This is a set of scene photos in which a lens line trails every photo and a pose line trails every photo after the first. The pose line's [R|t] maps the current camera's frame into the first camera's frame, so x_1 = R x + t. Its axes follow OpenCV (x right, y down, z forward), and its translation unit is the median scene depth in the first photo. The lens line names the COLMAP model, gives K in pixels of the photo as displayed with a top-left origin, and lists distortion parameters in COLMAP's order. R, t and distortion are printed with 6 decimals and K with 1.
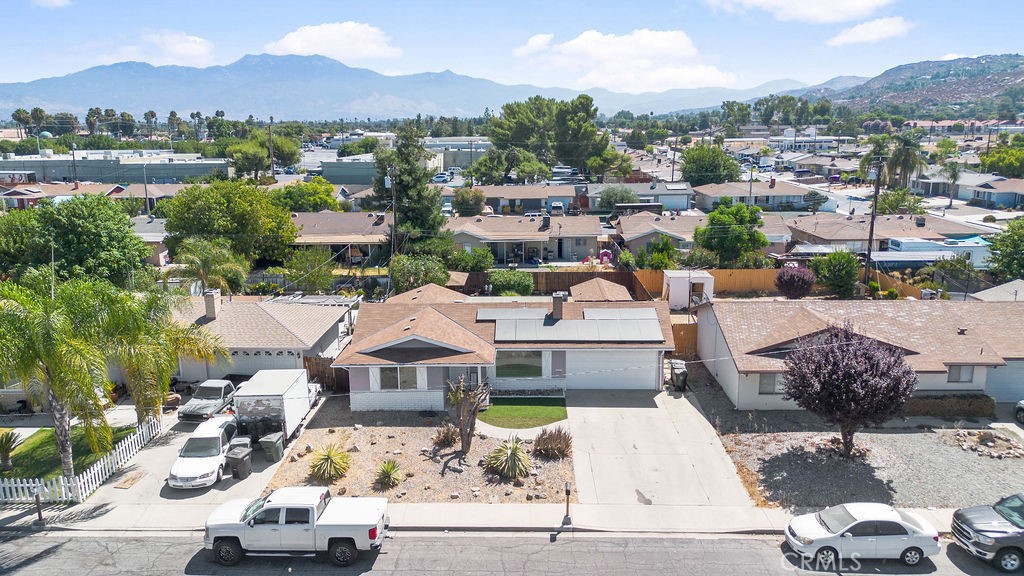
lens RADIAL K [[723.1, 0, 507.7], [0, 723.1, 285.4], [0, 0, 1]] dist [0.089988, -0.101419]
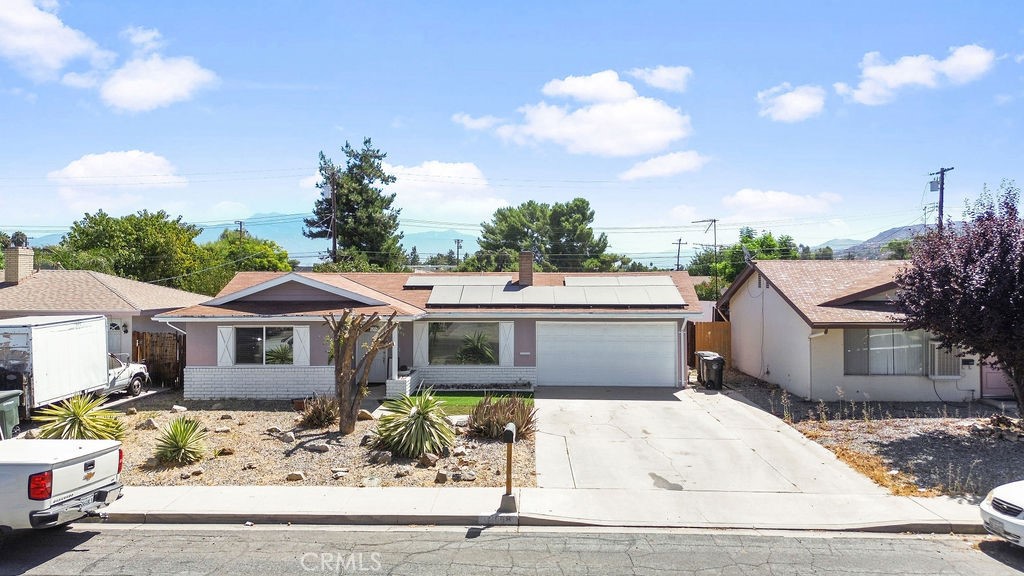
lens RADIAL K [[723.1, 0, 507.7], [0, 723.1, 285.4], [0, 0, 1]] dist [0.089988, -0.101419]
pose [[0.999948, 0.008626, -0.005428, 0.069683], [-0.009628, 0.974211, -0.225432, 0.244561], [0.003343, 0.225473, 0.974244, 0.424003]]
